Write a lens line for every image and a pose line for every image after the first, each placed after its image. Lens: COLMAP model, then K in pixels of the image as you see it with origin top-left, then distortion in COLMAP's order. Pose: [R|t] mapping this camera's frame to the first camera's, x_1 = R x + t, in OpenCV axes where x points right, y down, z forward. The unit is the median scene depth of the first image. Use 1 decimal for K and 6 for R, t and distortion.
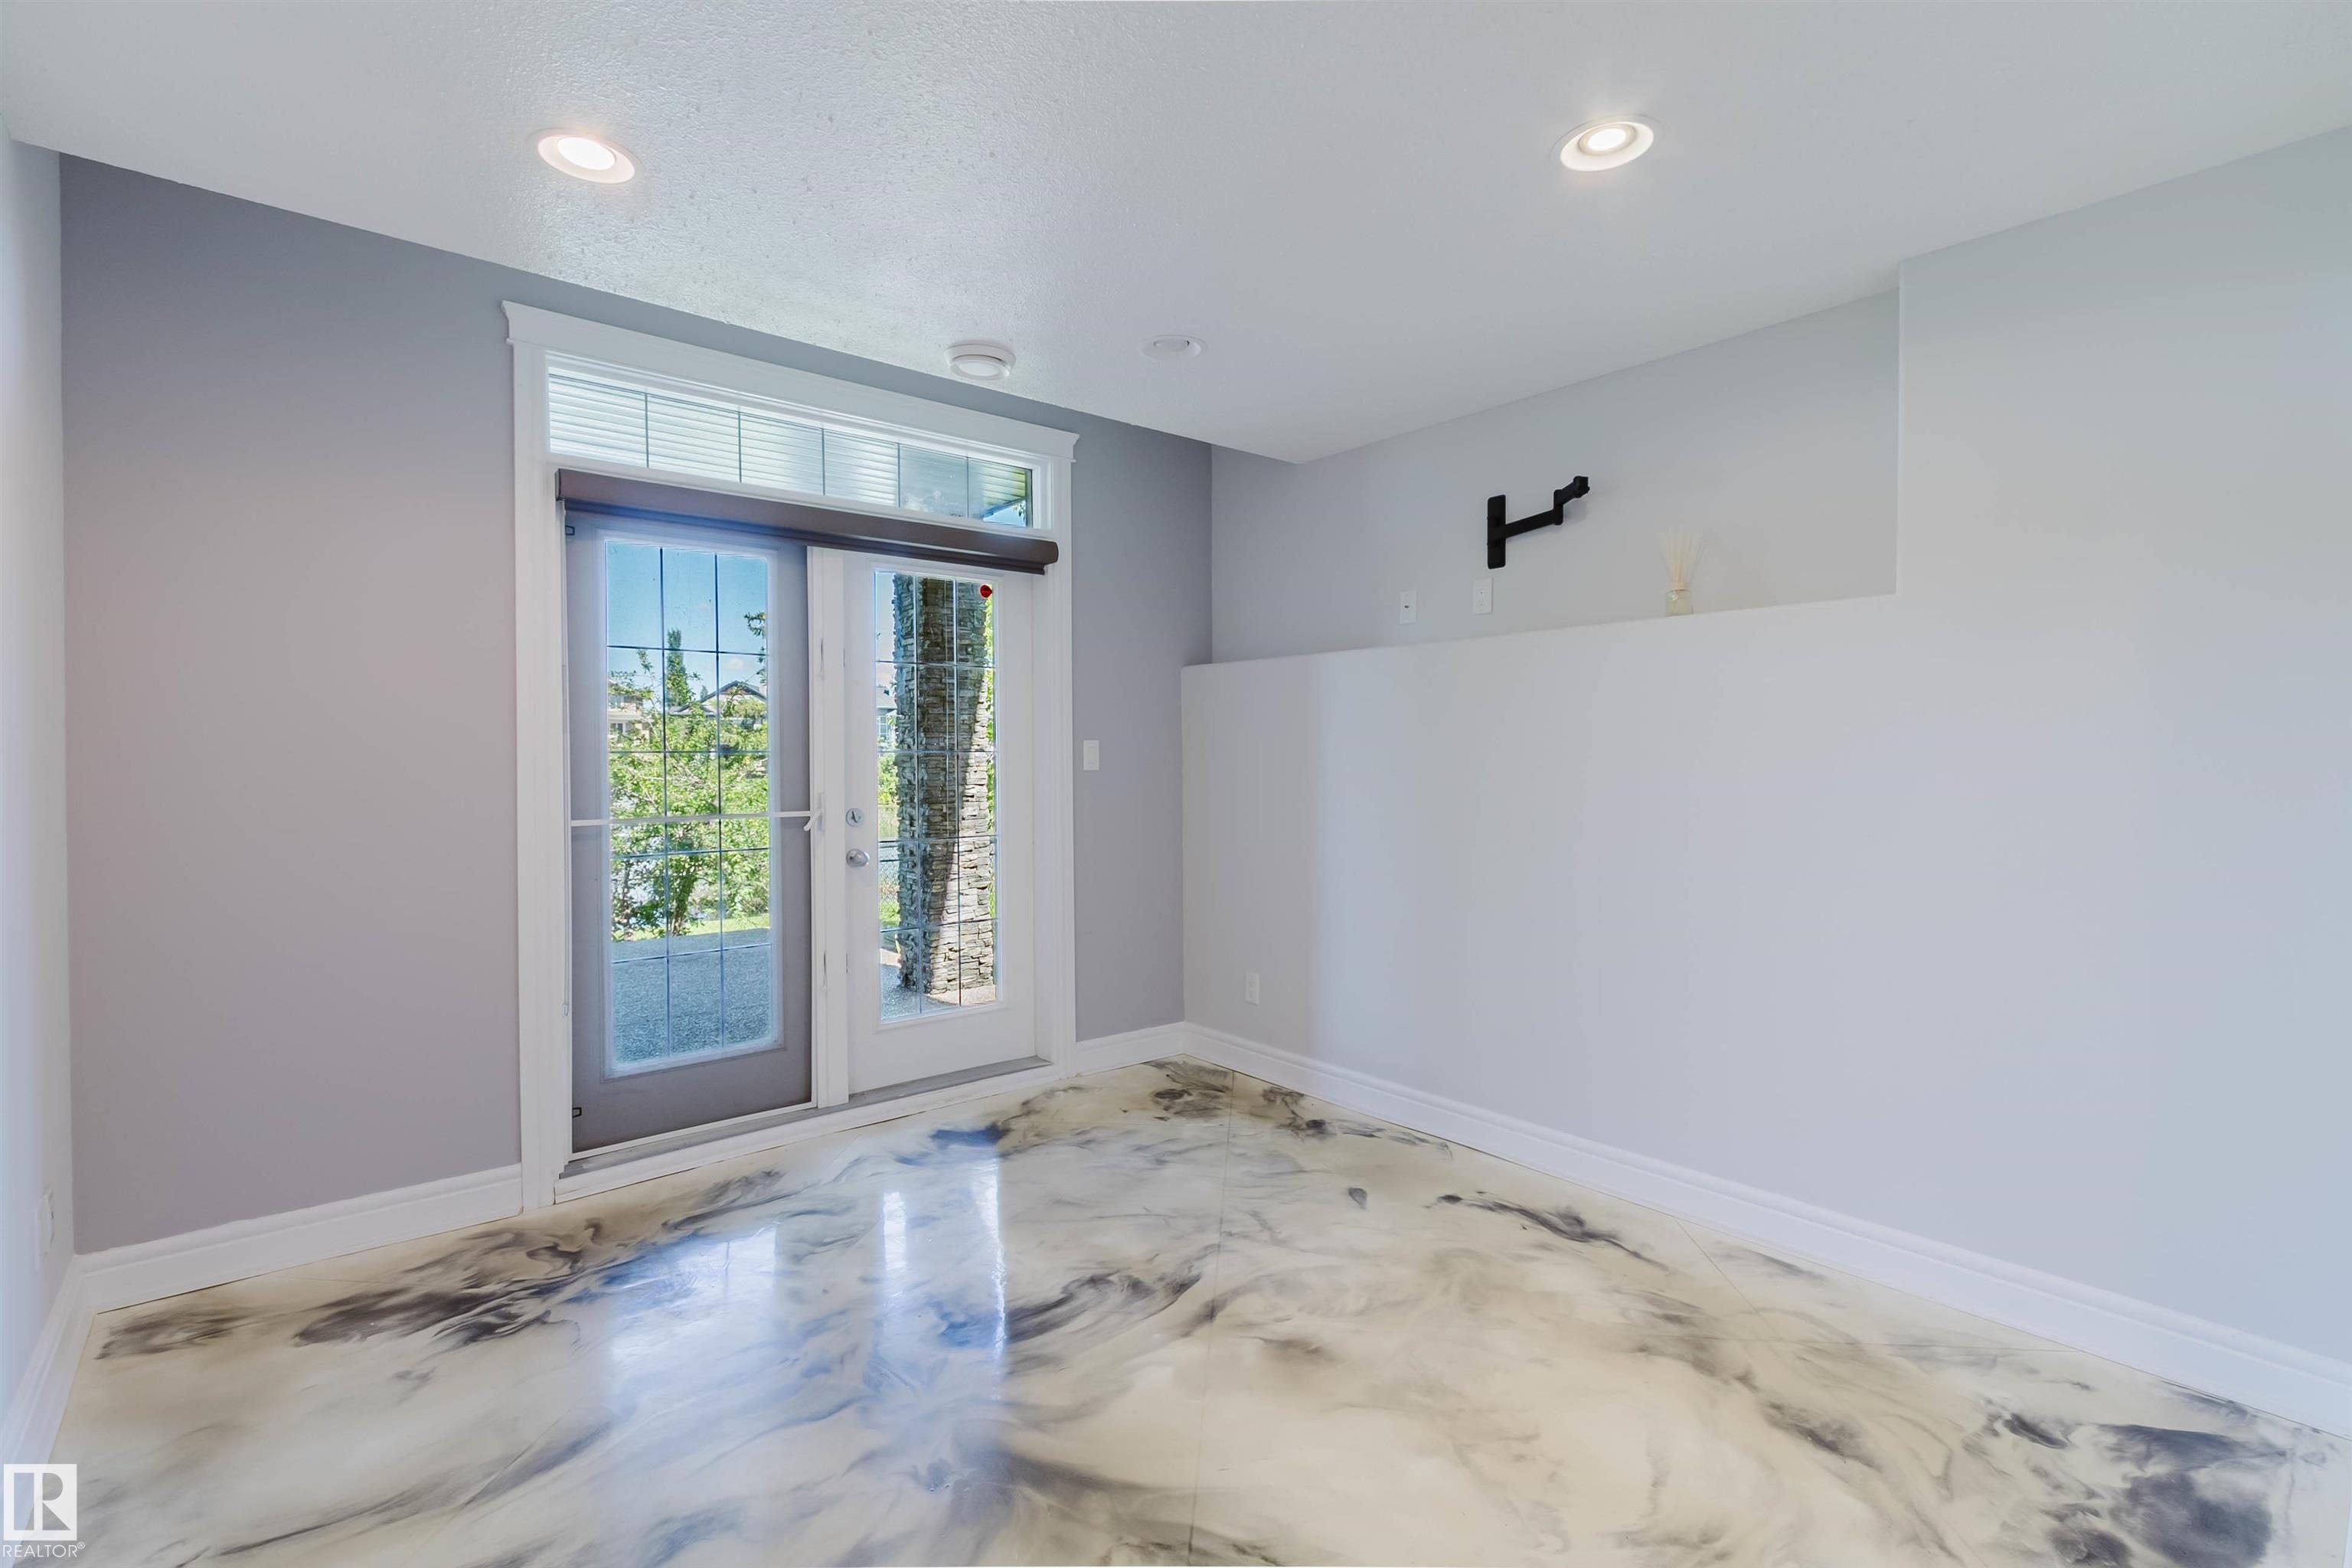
lens RADIAL K [[1064.9, 0, 1171.1], [0, 1064.9, 777.4], [0, 0, 1]] dist [0.001326, -0.000527]
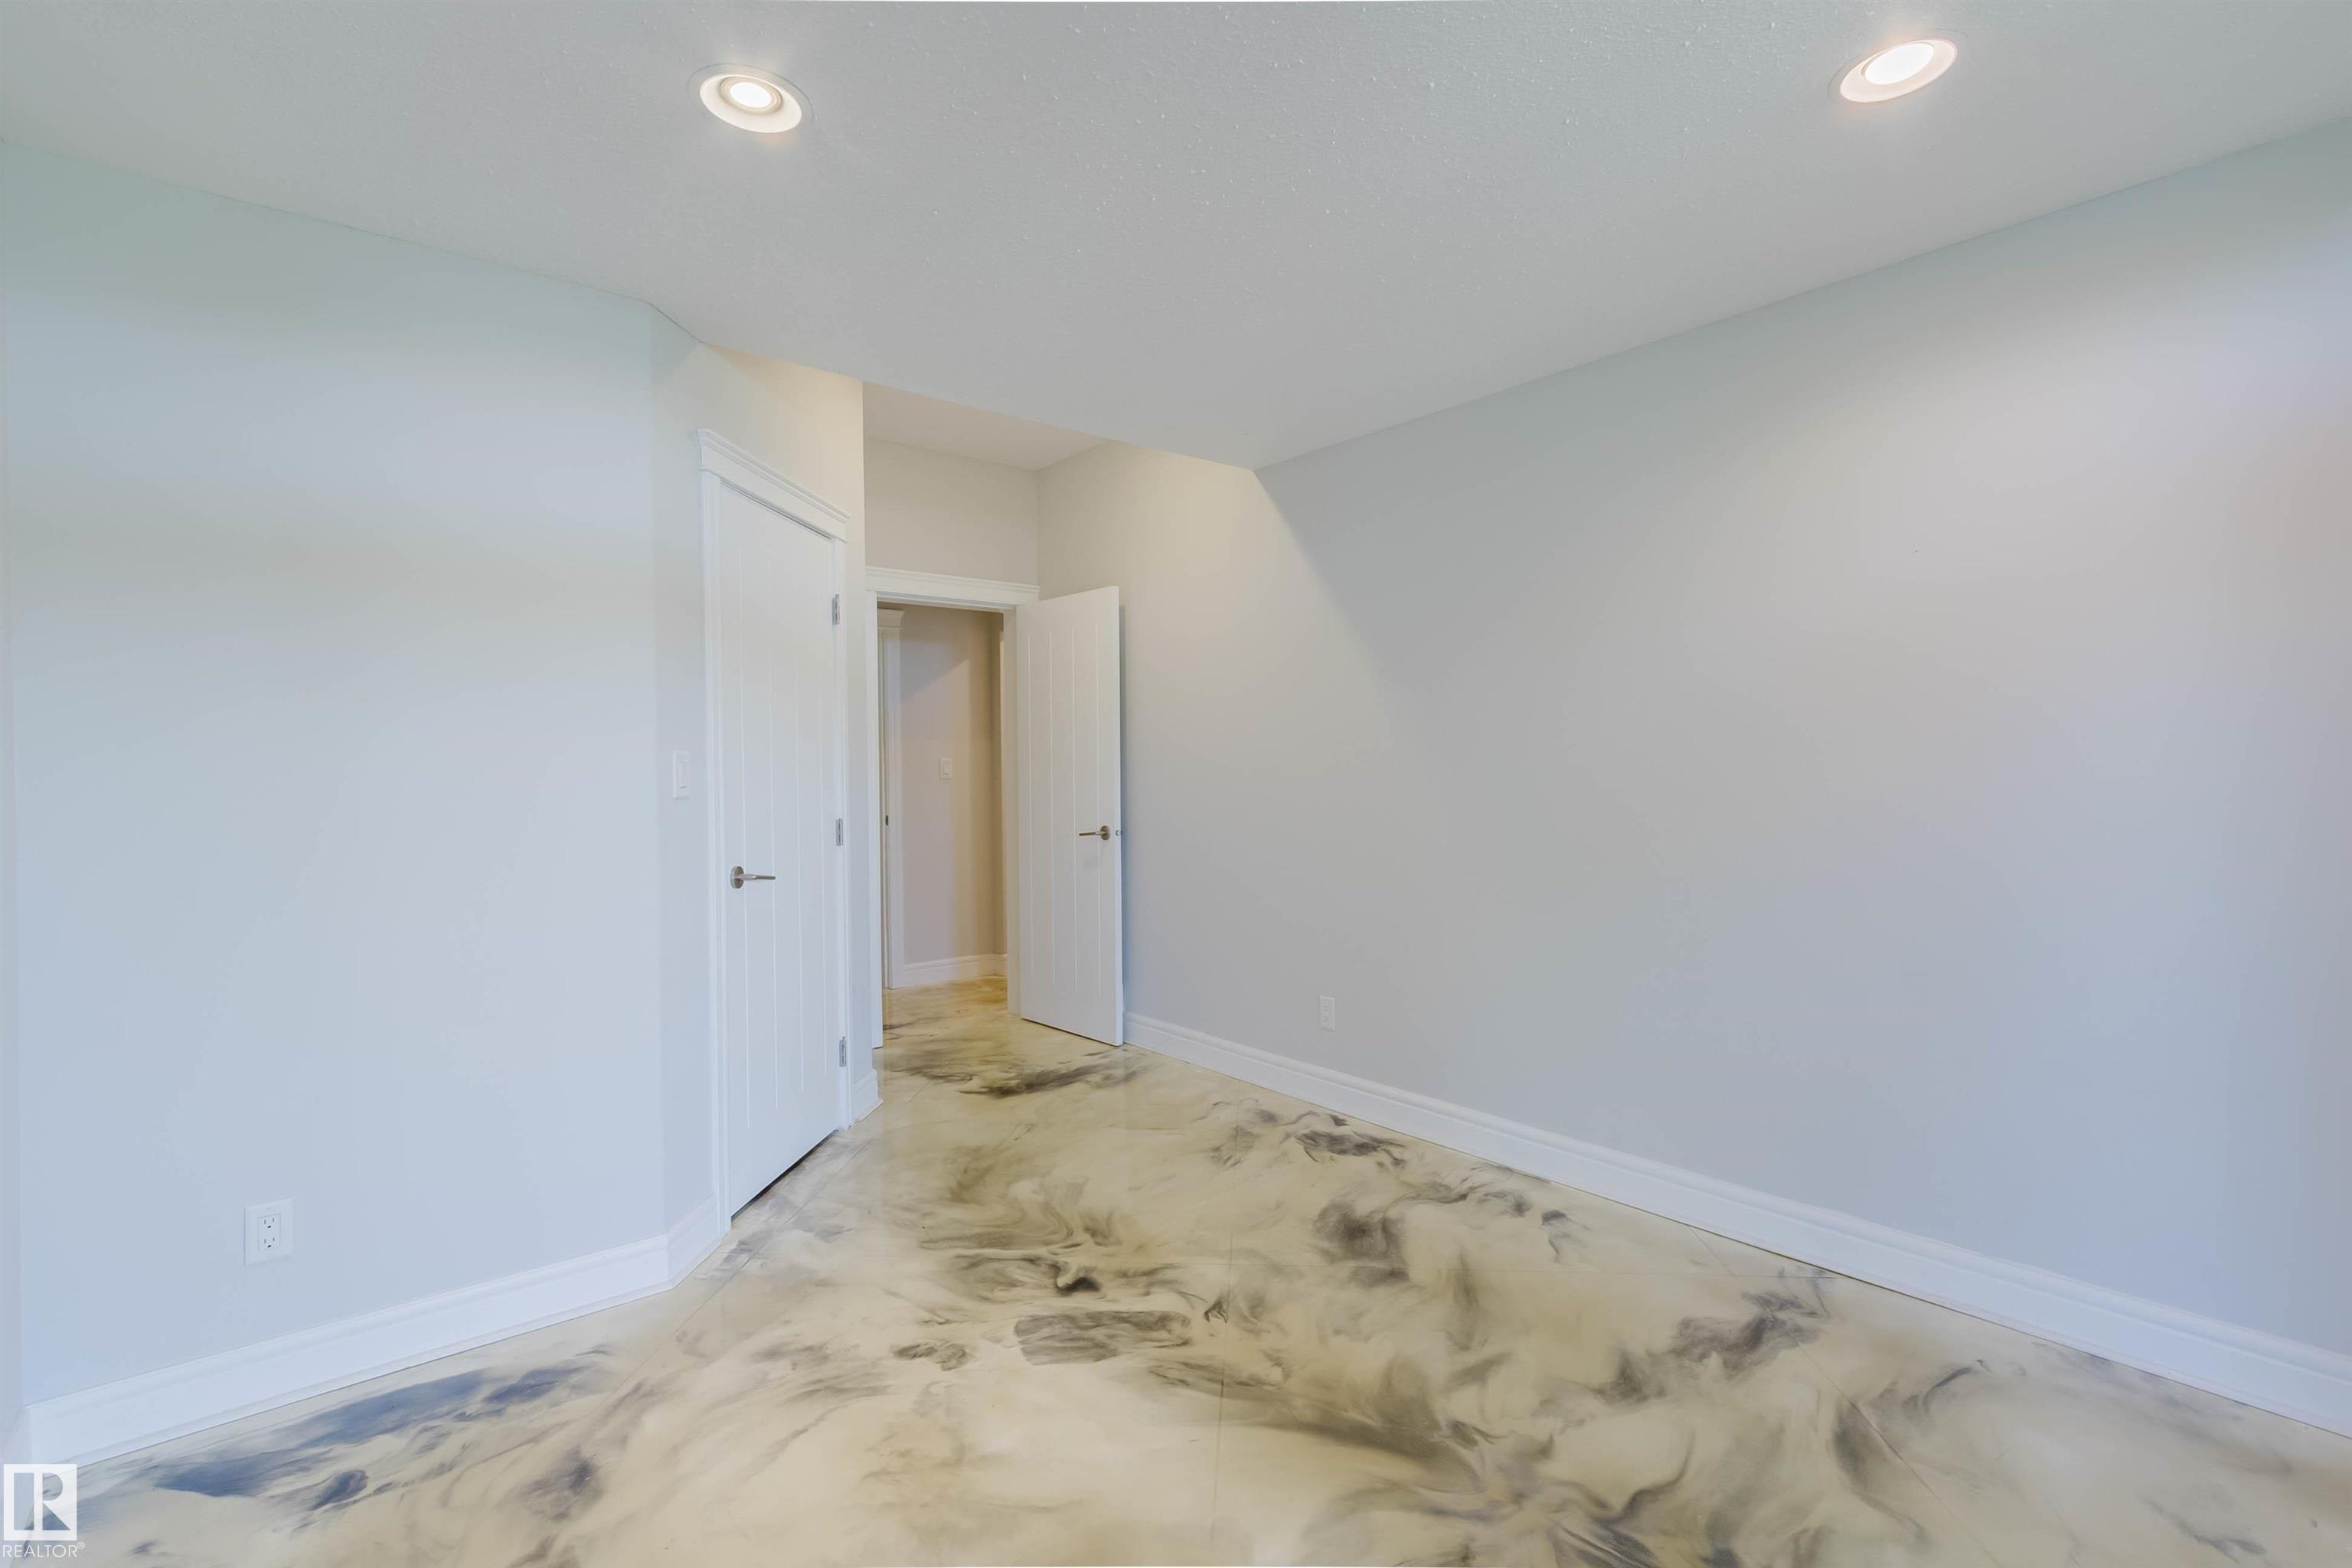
lens RADIAL K [[1064.9, 0, 1171.1], [0, 1064.9, 777.4], [0, 0, 1]] dist [0.001326, -0.000527]
pose [[-0.999890, 0.013487, -0.006234, 0.070406], [0.013400, 0.999816, 0.013755, -0.023930], [0.006418, 0.013670, -0.999886, 2.059367]]
